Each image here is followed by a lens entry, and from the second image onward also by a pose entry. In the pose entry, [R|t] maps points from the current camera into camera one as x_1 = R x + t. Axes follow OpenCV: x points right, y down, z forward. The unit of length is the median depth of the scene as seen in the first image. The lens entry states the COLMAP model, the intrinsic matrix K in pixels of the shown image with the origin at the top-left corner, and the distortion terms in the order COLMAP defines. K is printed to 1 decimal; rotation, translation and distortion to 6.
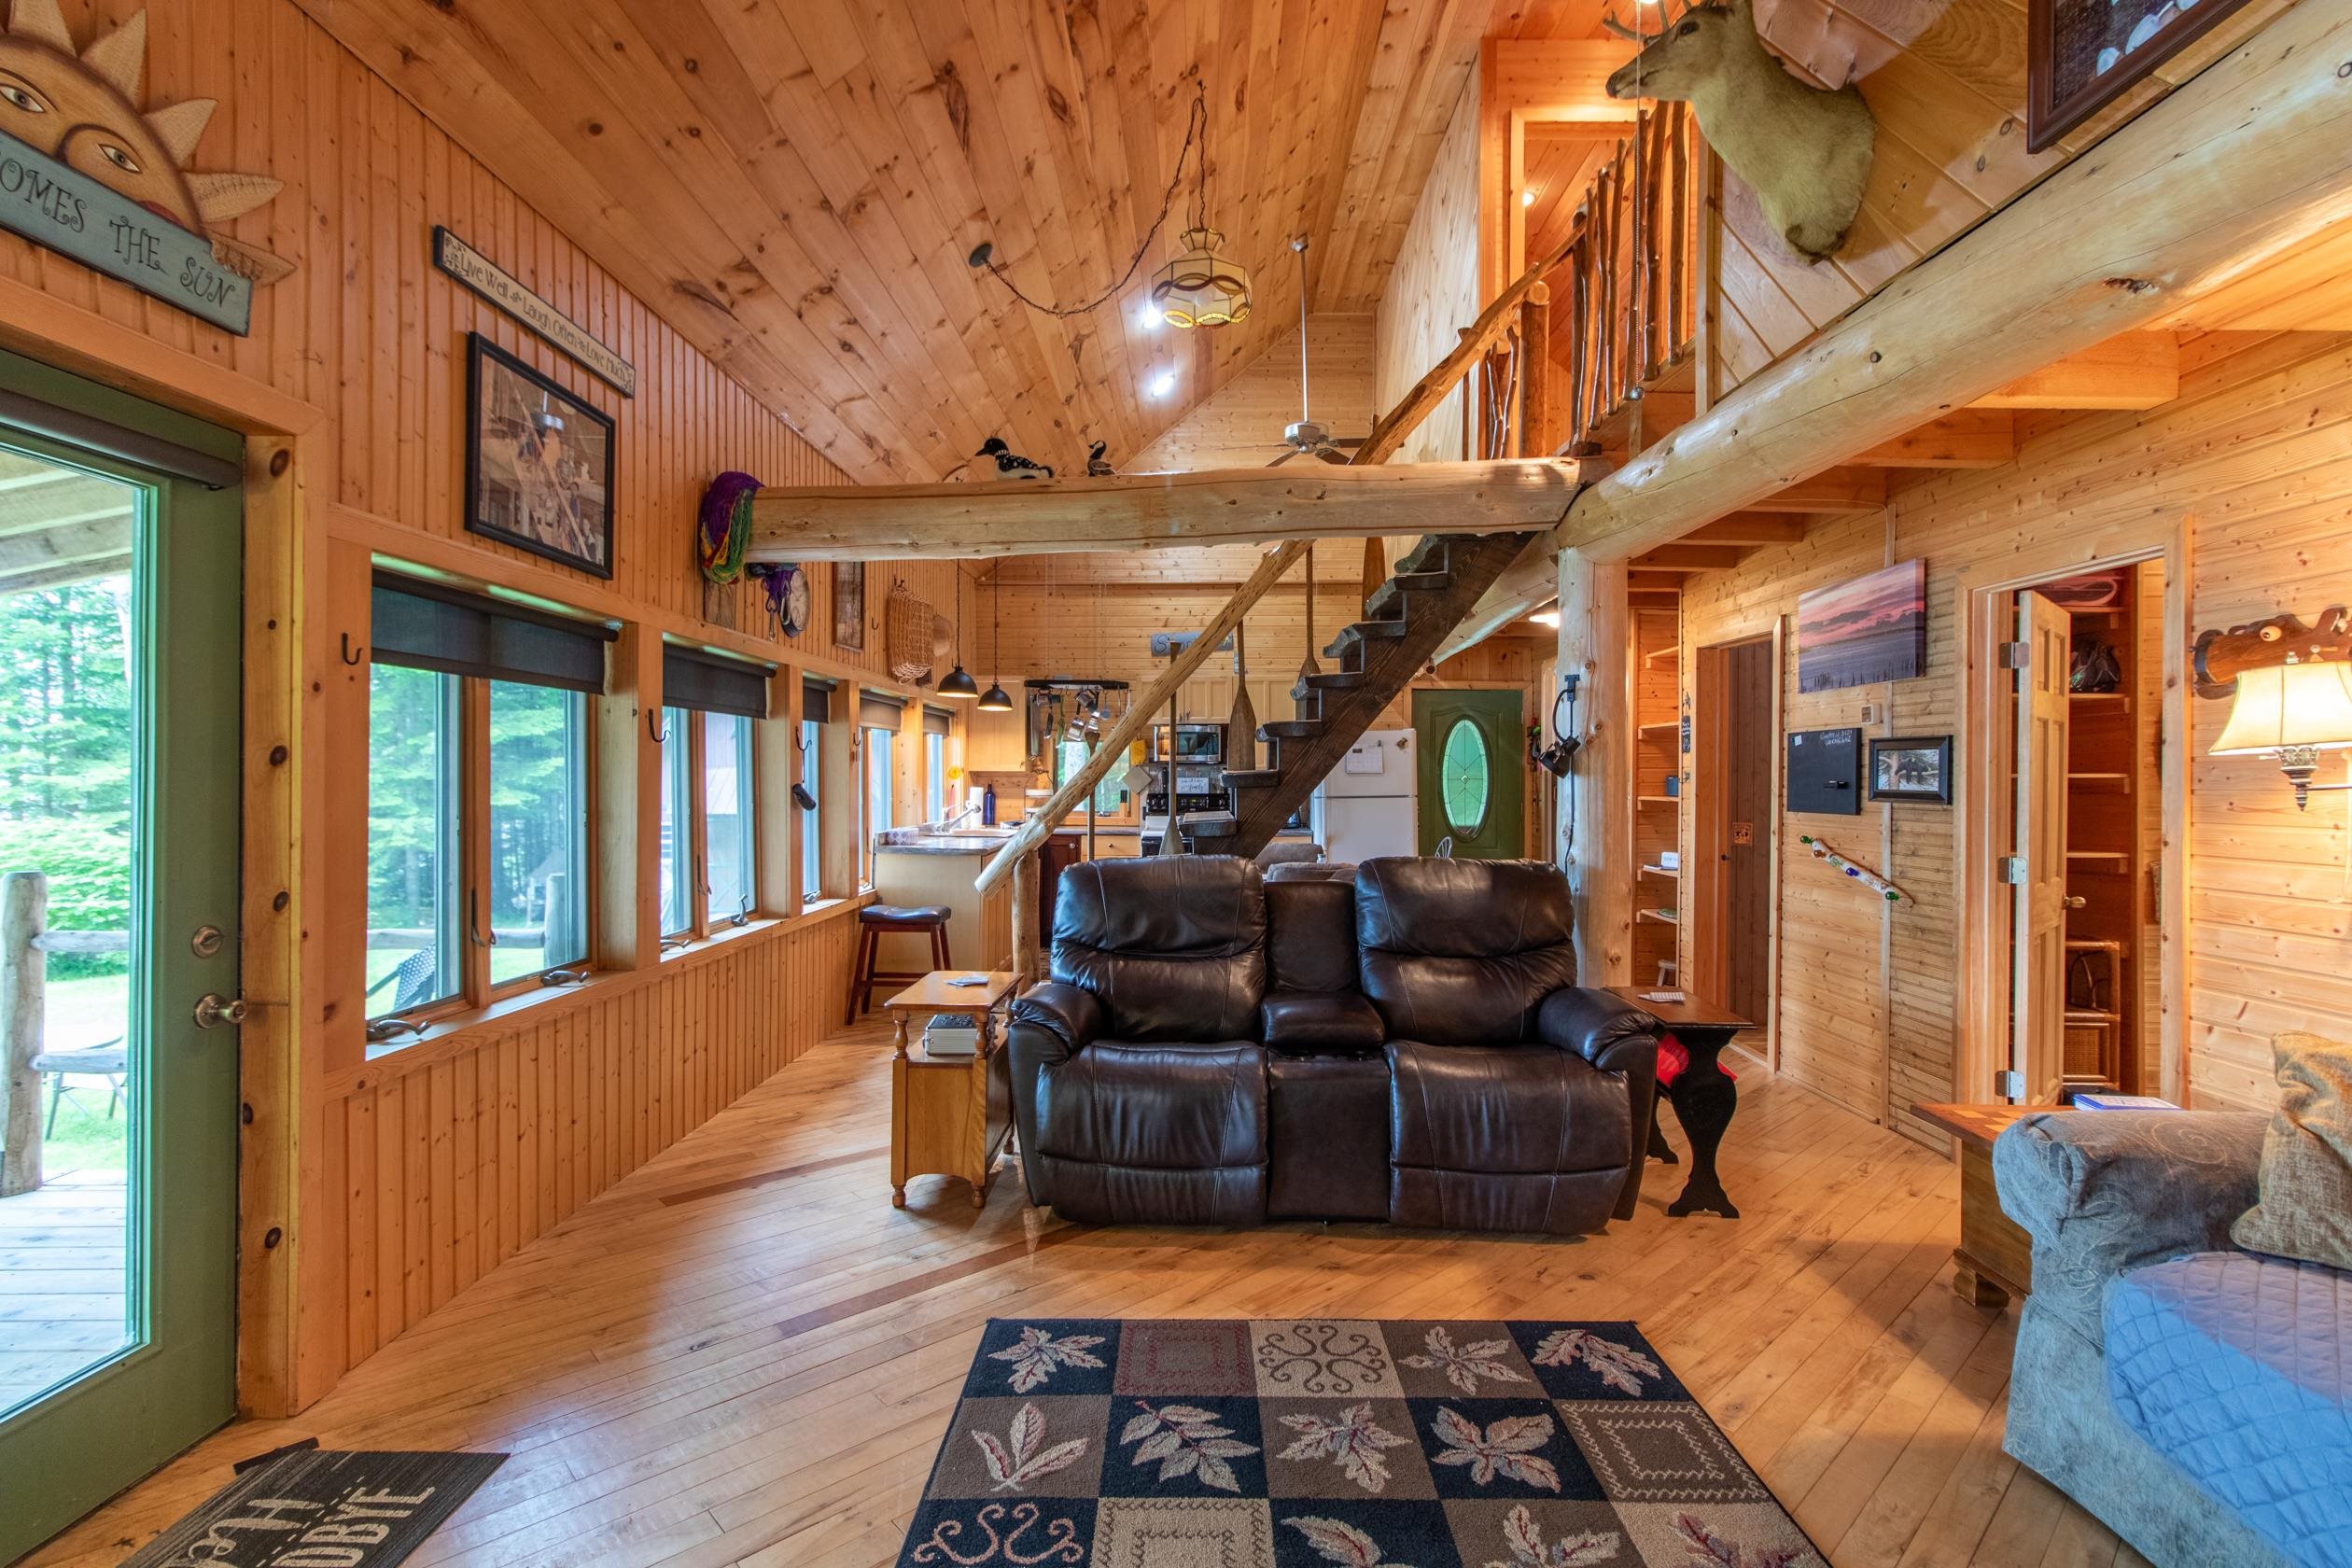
lens RADIAL K [[1105.7, 0, 1176.0], [0, 1105.7, 784.0], [0, 0, 1]] dist [0.000662, 0.000565]
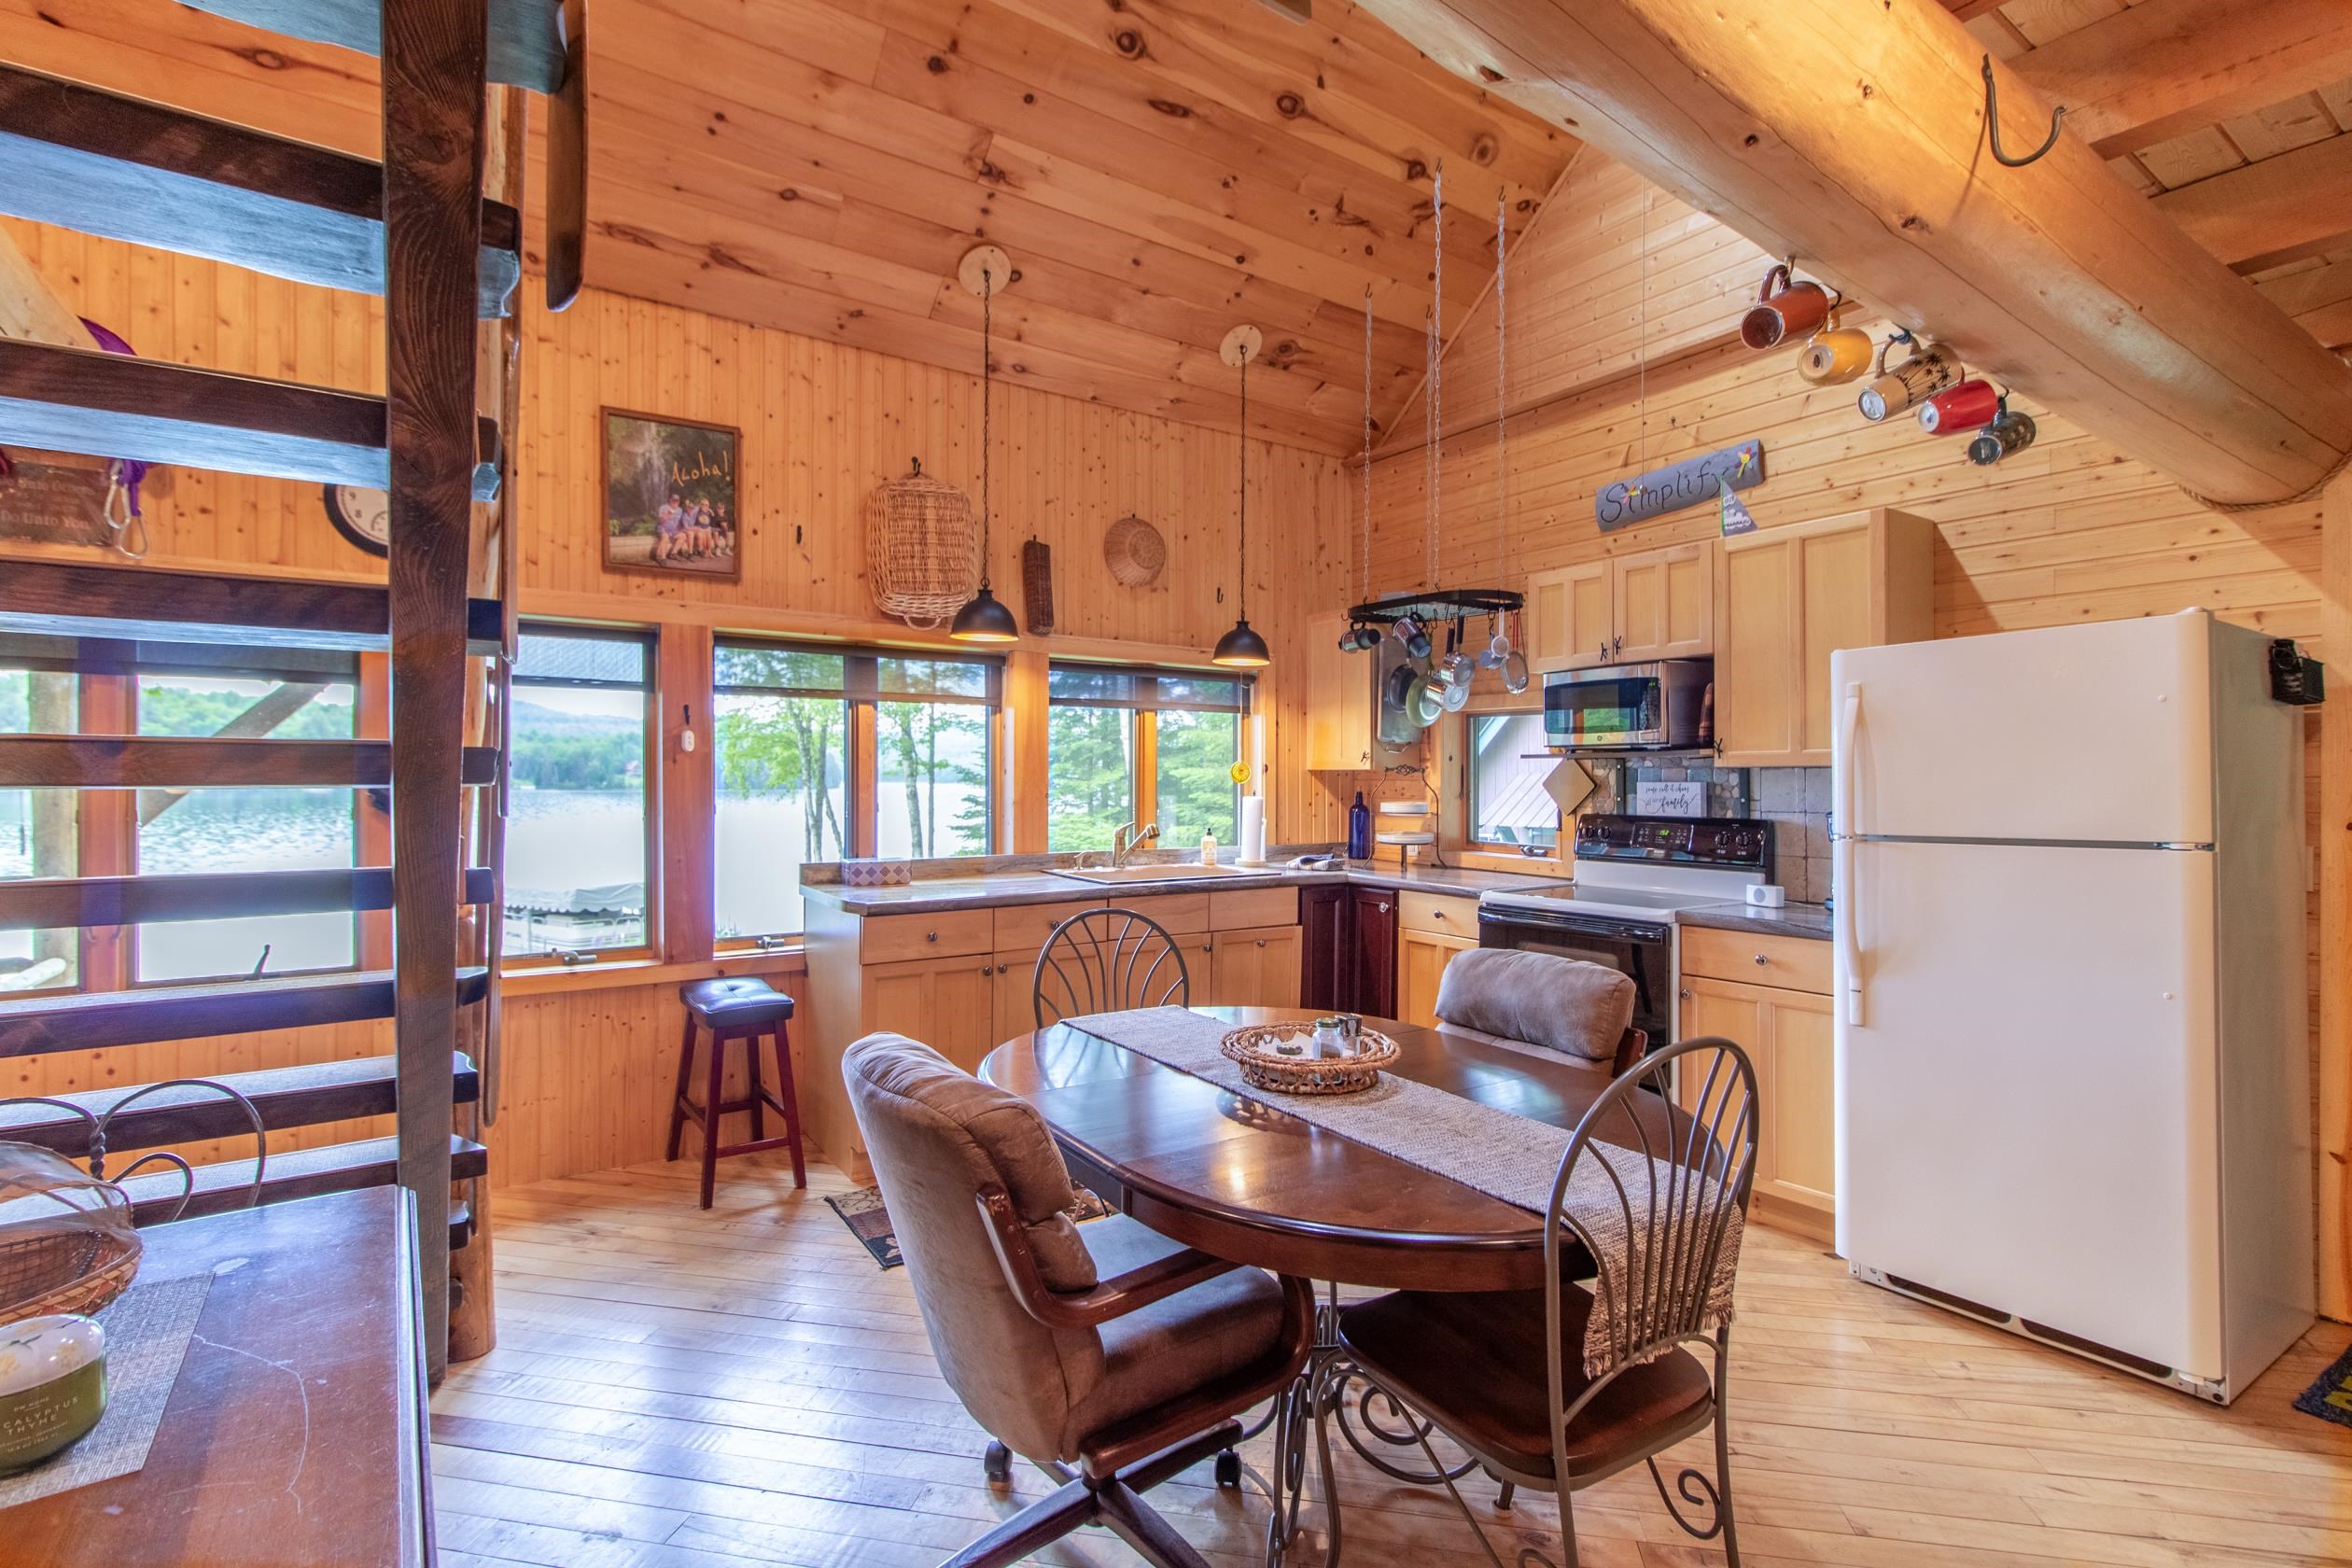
lens RADIAL K [[1078.4, 0, 1182.5], [0, 1078.4, 753.0], [0, 0, 1]] dist [0.001348, 0.001086]
pose [[0.580342, -0.020145, -0.814124, 0.259692], [-0.009860, 0.999447, -0.031759, -0.001333], [0.814313, 0.026458, 0.579822, 0.586766]]
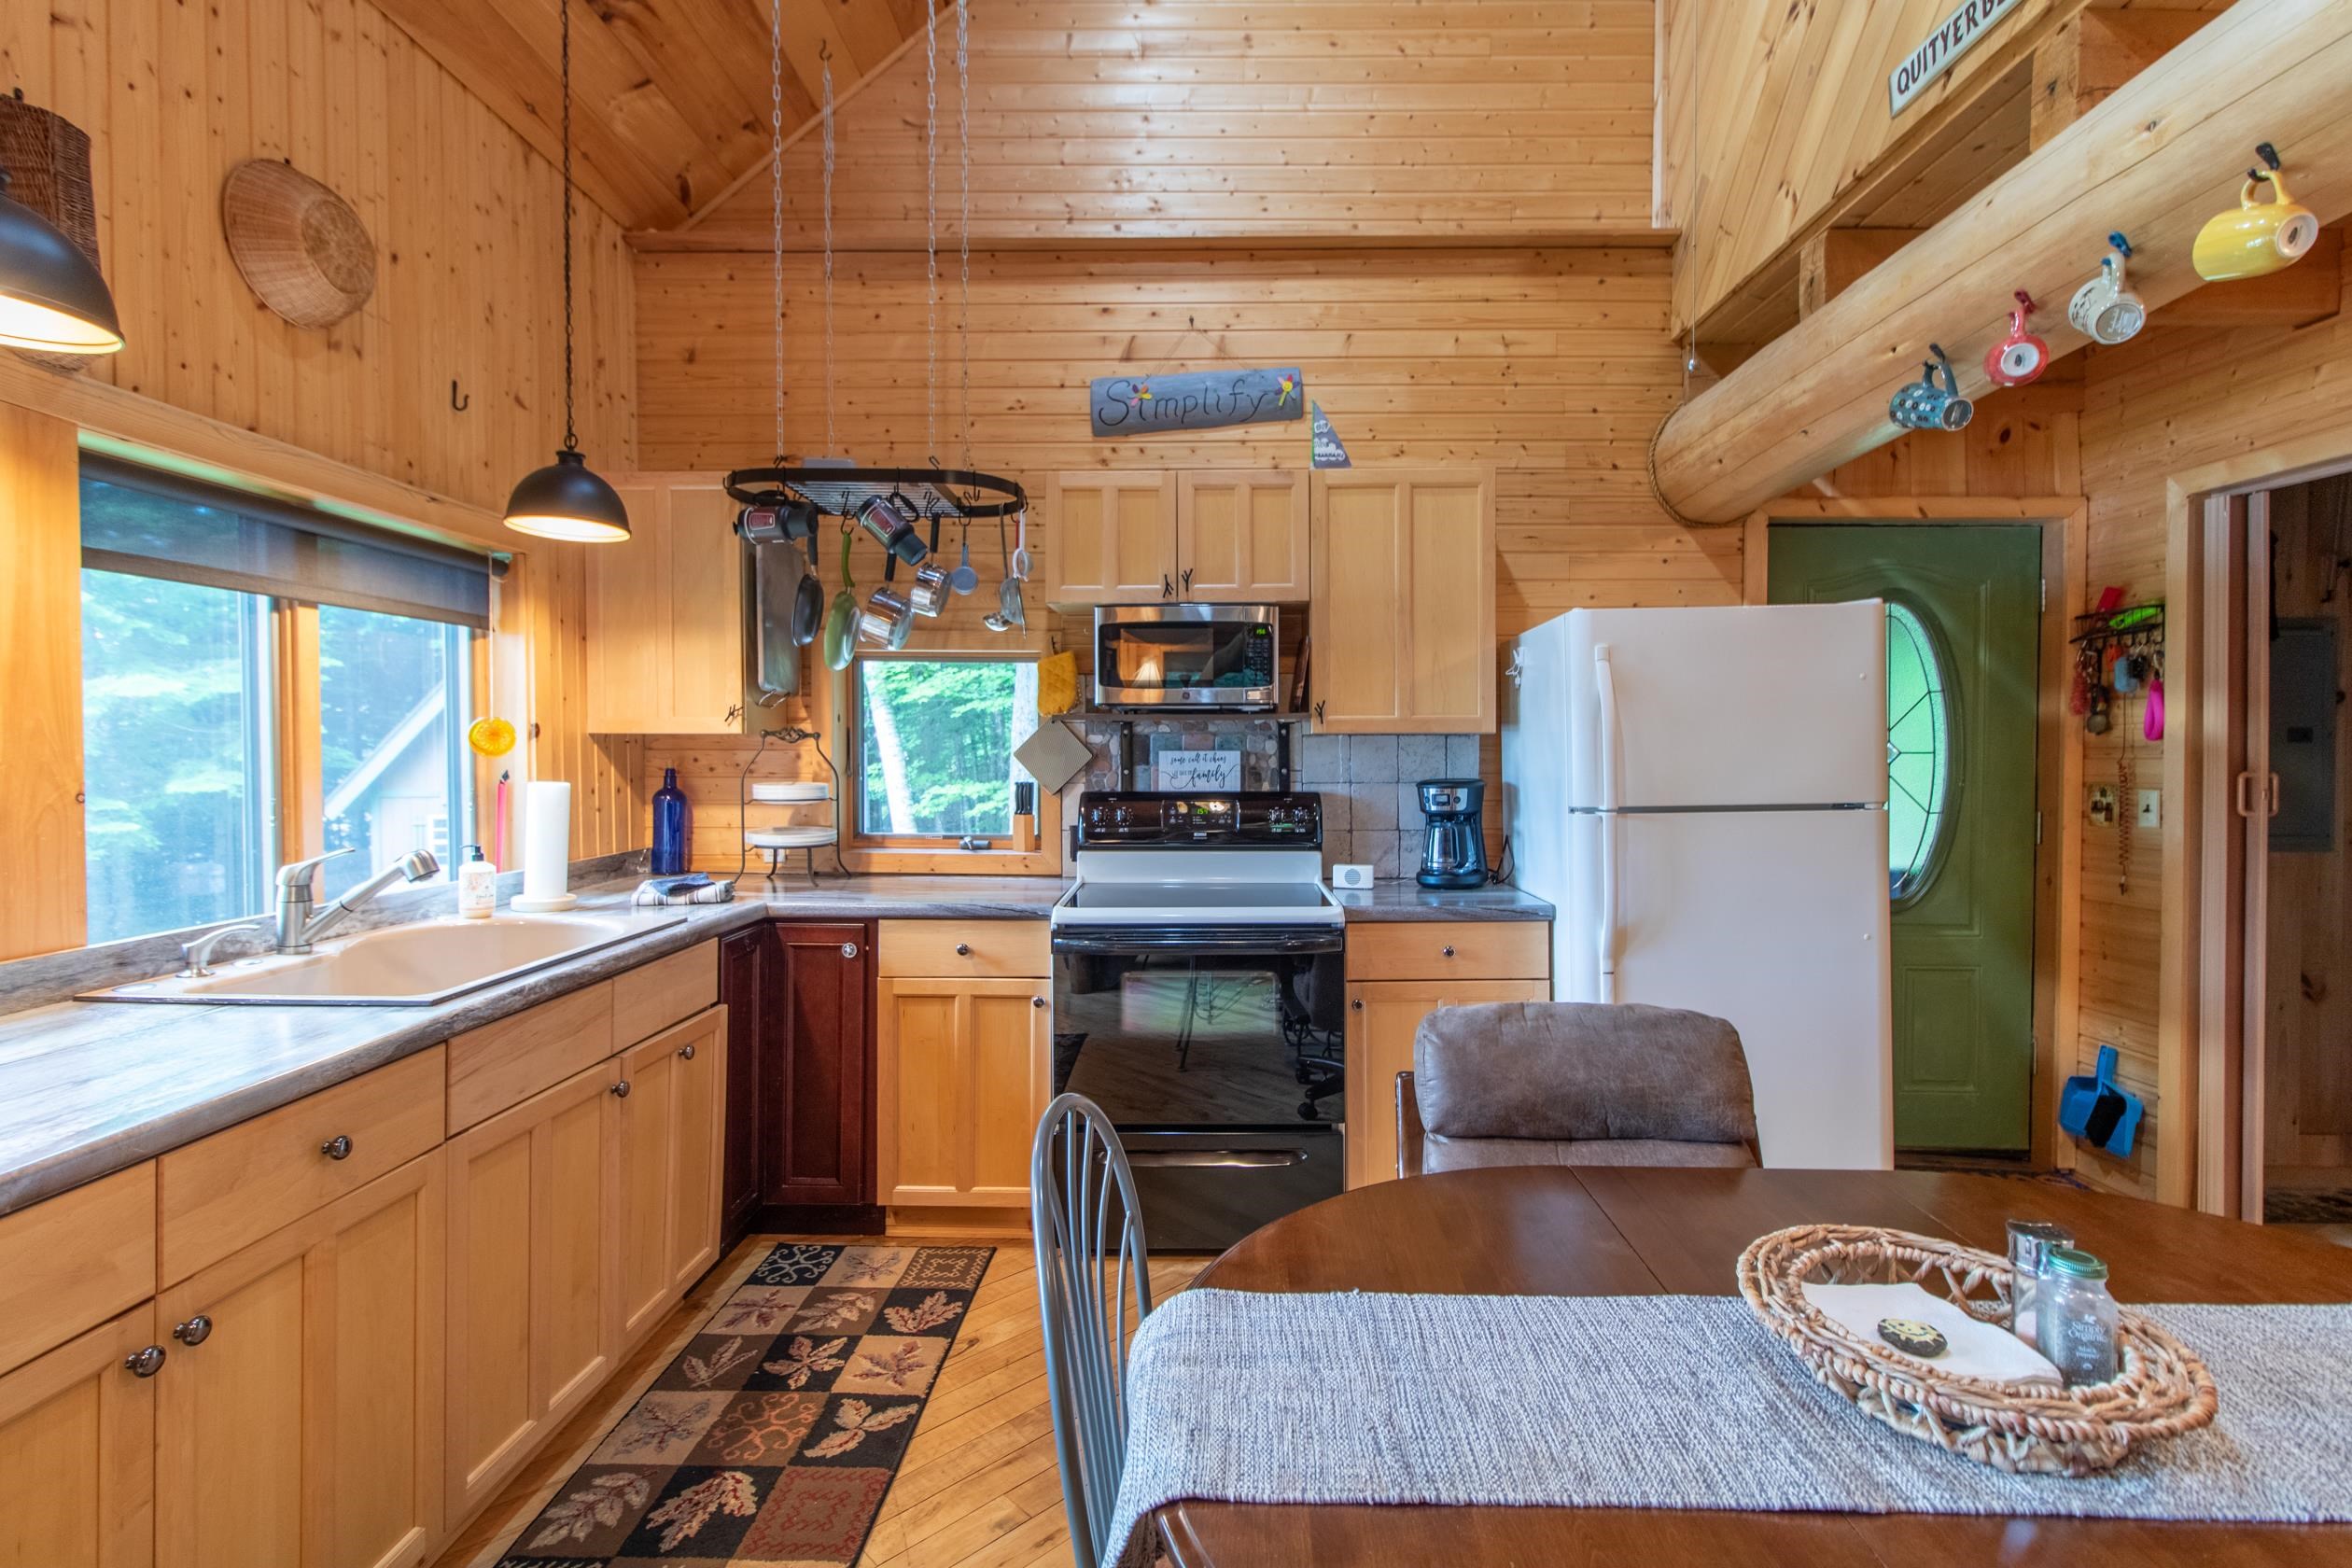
lens RADIAL K [[1078.4, 0, 1182.5], [0, 1078.4, 753.0], [0, 0, 1]] dist [0.001348, 0.001086]
pose [[0.999976, -0.002687, 0.006370, 0.006858], [0.002700, 0.999994, -0.002145, -0.003921], [-0.006364, 0.002162, 0.999977, 0.633951]]
